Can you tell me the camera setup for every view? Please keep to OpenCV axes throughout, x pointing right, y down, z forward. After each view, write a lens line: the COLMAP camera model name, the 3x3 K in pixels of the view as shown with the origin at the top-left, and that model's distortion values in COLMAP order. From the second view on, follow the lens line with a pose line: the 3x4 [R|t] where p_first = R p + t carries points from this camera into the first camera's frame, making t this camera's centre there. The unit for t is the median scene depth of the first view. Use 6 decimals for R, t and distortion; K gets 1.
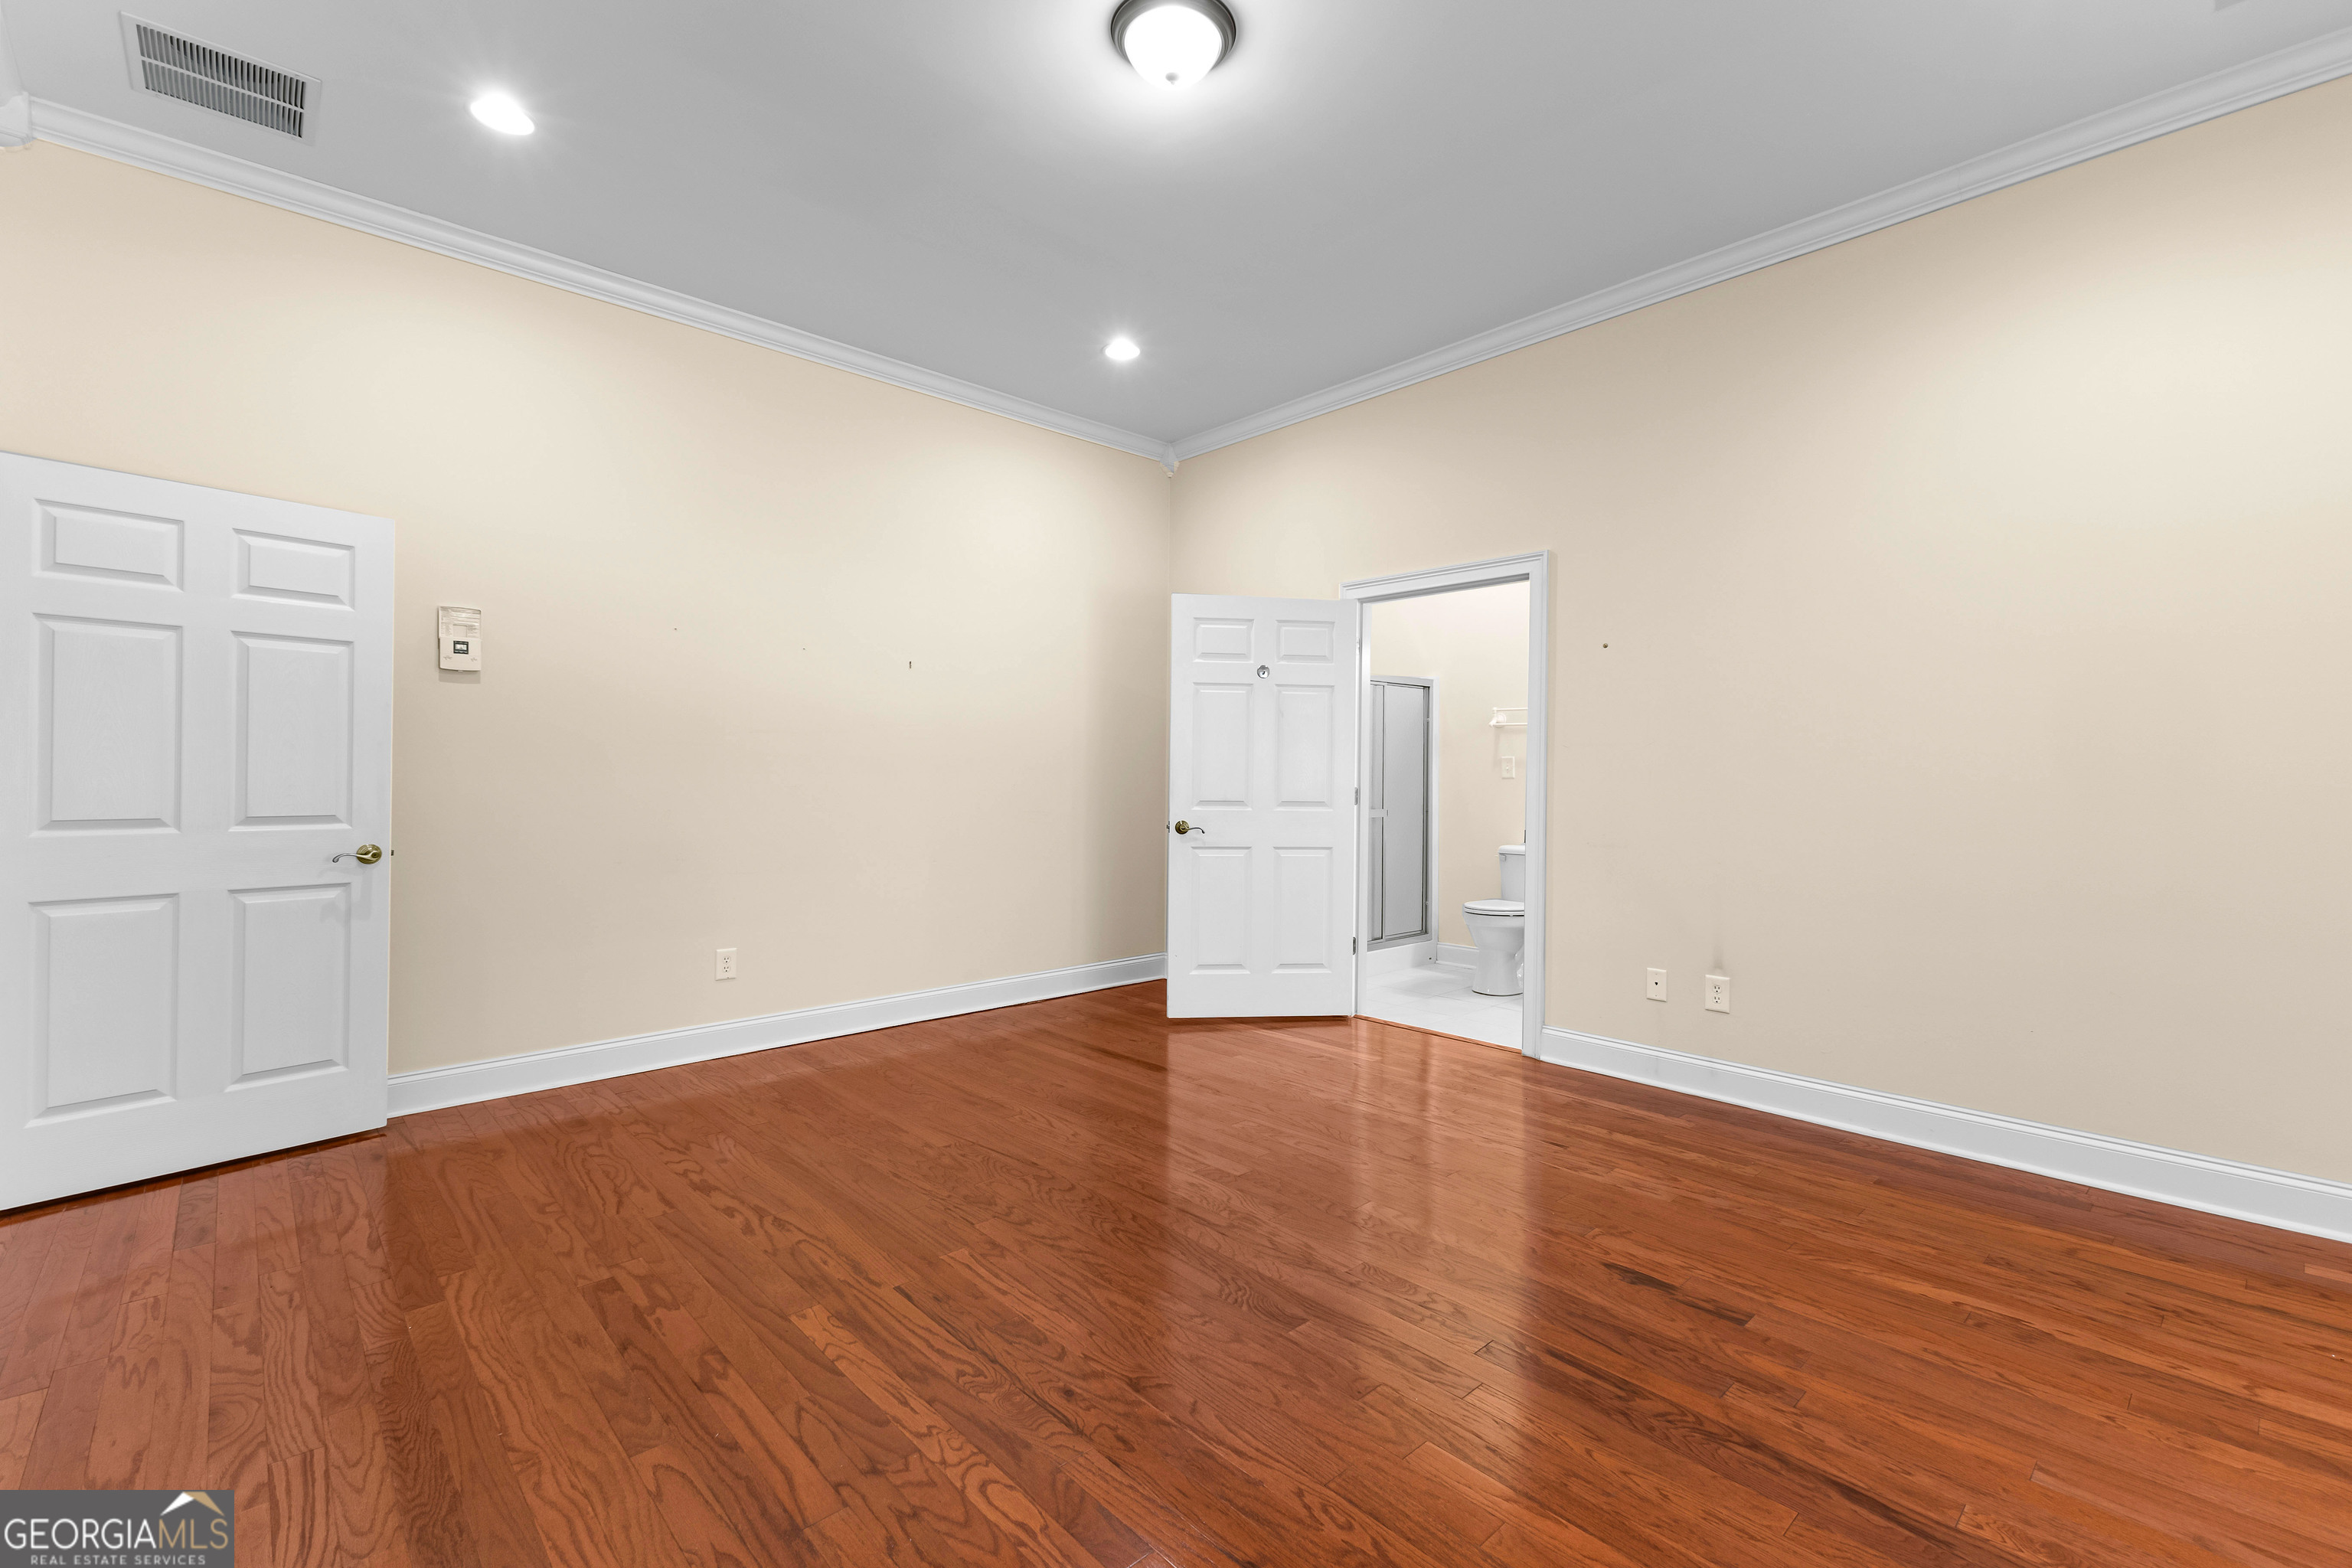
lens RADIAL K [[1026.0, 0, 1183.4], [0, 1026.0, 777.3], [0, 0, 1]] dist [0.011798, -0.002004]
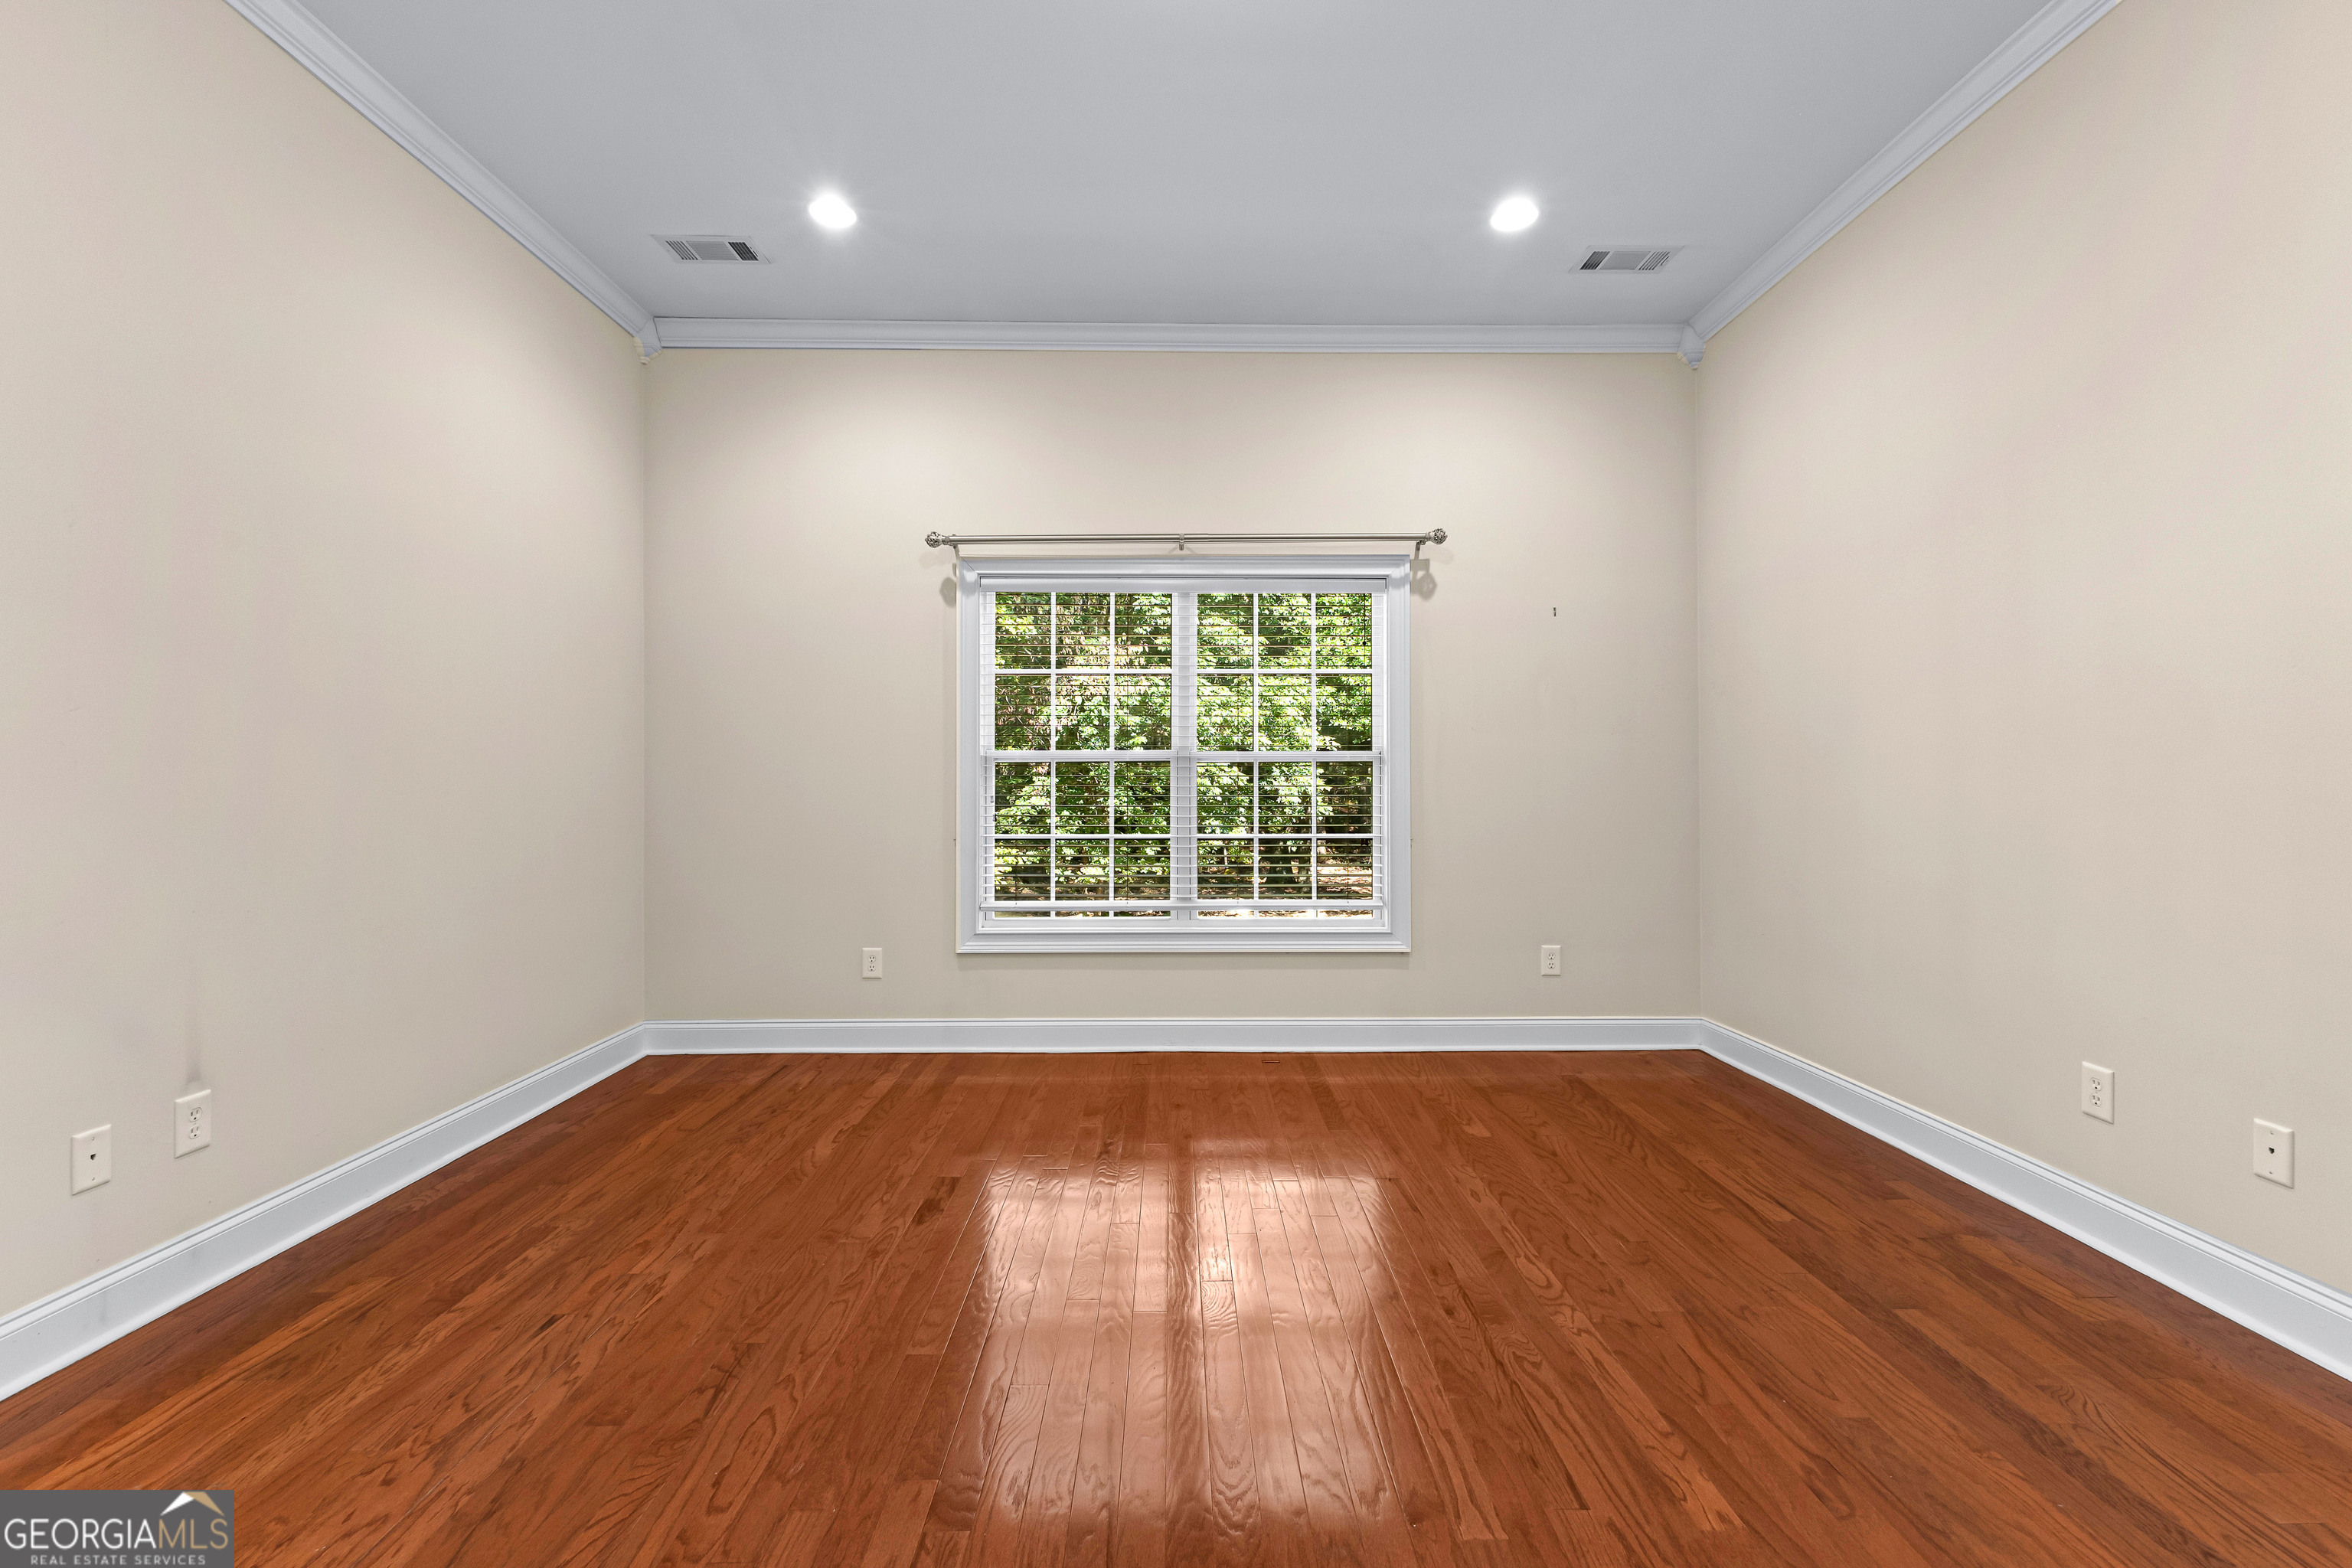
lens RADIAL K [[1026.0, 0, 1184.1], [0, 1026.0, 777.8], [0, 0, 1]] dist [0.011798, -0.002004]
pose [[-0.745185, -0.002681, 0.666852, -0.547610], [0.001508, 0.999983, 0.005705, 0.000414], [-0.666856, 0.005257, -0.745168, 1.720220]]
